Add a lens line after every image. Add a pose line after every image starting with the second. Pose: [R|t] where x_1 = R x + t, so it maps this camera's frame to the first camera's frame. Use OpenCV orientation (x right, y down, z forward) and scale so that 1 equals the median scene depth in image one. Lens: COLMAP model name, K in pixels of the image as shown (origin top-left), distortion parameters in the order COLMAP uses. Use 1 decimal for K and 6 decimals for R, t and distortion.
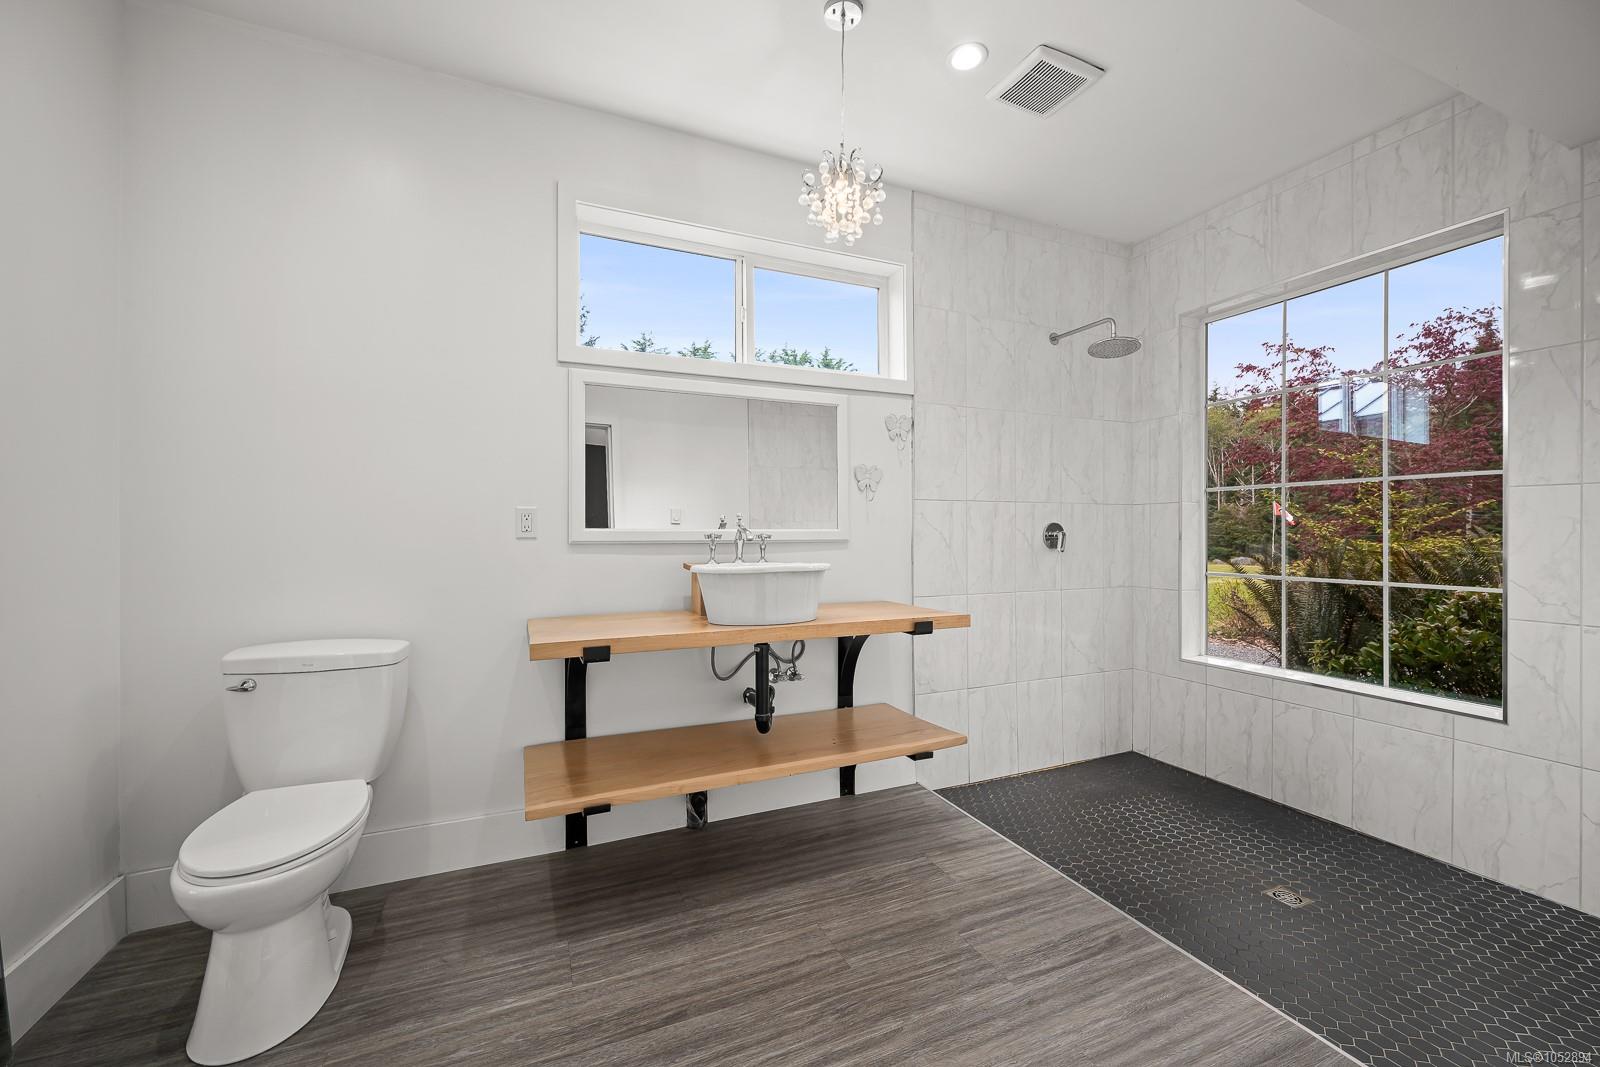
lens RADIAL K [[630.5, 0, 798.9], [0, 630.5, 535.3], [0, 0, 1]] dist [-0.003390, 0.000347]
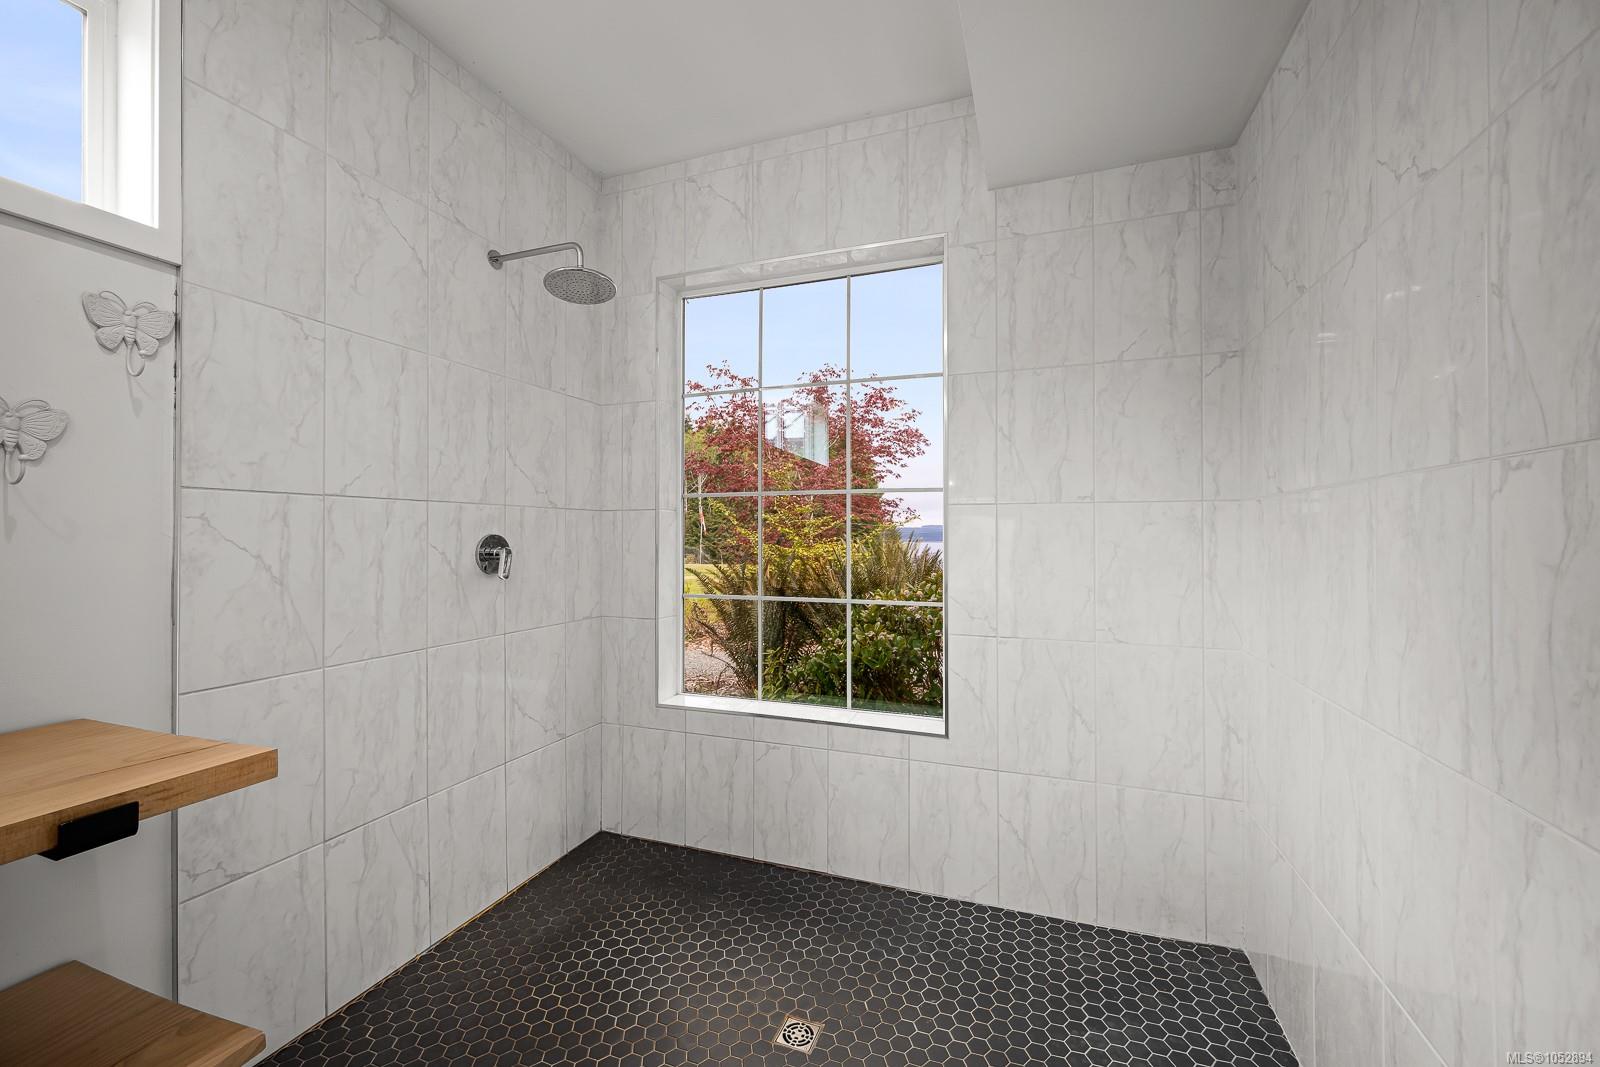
lens RADIAL K [[630.5, 0, 801.9], [0, 630.5, 528.0], [0, 0, 1]] dist [-0.003390, 0.000347]
pose [[0.689797, 0.008817, 0.723949, 0.163489], [0.002728, 0.999887, -0.014777, -0.017750], [-0.723998, 0.012168, 0.689695, 0.338650]]
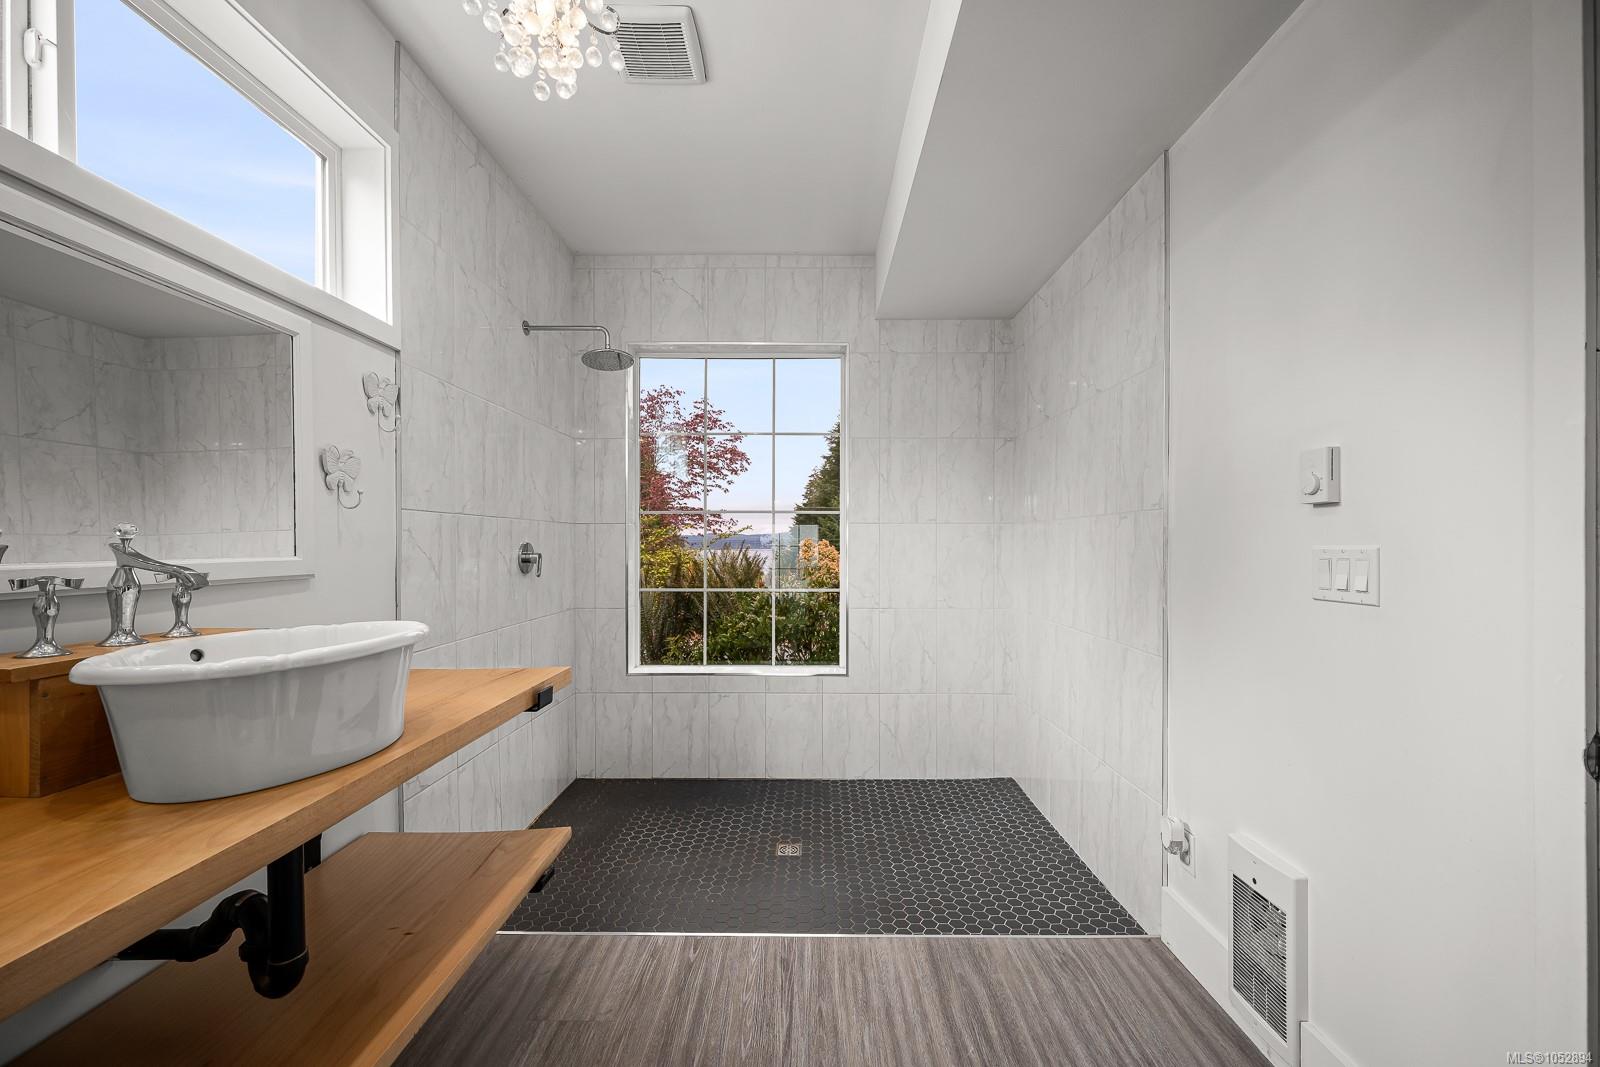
lens RADIAL K [[630.5, 0, 795.5], [0, 630.5, 548.3], [0, 0, 1]] dist [-0.003390, 0.000347]
pose [[0.411605, -0.006700, 0.911338, -0.249547], [0.004118, 0.999976, 0.005492, -0.017379], [-0.911353, 0.001492, 0.411623, 0.347609]]
